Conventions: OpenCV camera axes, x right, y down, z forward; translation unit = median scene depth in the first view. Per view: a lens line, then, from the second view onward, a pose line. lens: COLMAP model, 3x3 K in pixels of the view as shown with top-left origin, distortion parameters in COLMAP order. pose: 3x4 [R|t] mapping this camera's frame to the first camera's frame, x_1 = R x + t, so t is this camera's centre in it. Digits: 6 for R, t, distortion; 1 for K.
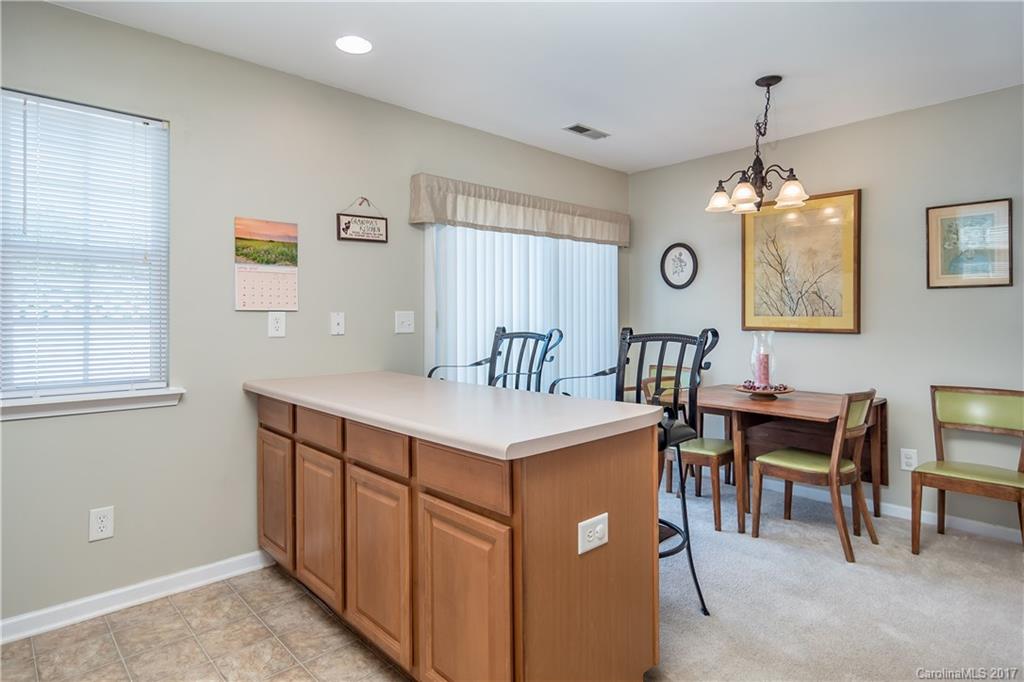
lens RADIAL K [[558.9, 0, 505.0], [0, 558.9, 311.5], [0, 0, 1]] dist [-0.005348, 0.002773]
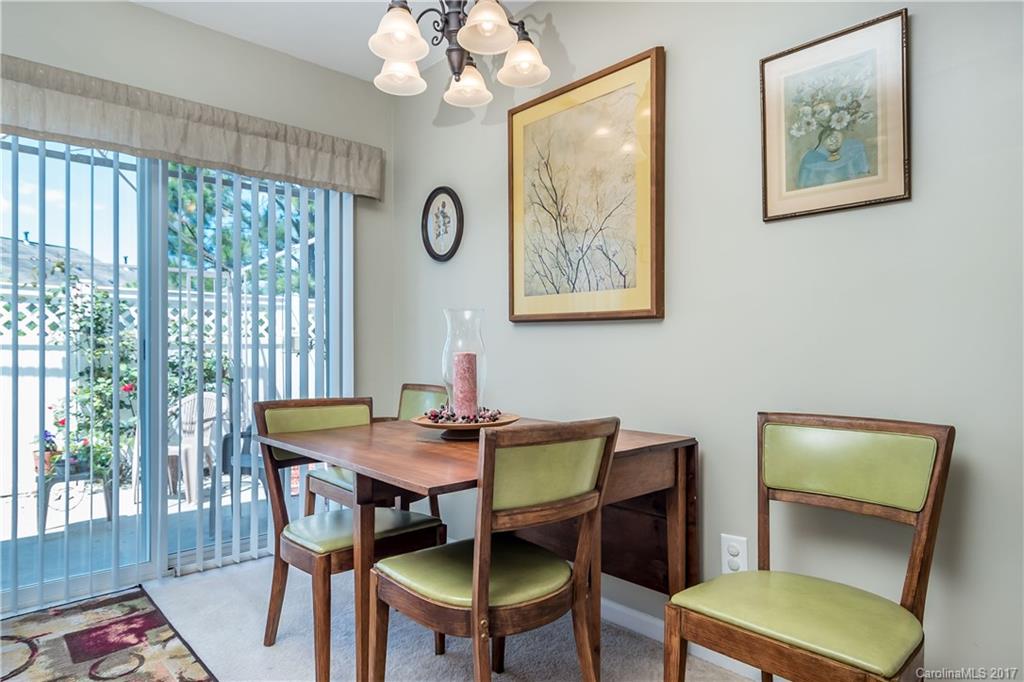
lens RADIAL K [[597.6, 0, 510.1], [0, 597.6, 345.9], [0, 0, 1]] dist [-0.006021, -0.000642]
pose [[0.999991, 0.000729, 0.004216, 0.456632], [-0.000740, 0.999996, 0.002647, 0.061534], [-0.004214, -0.002650, 0.999988, 0.399605]]
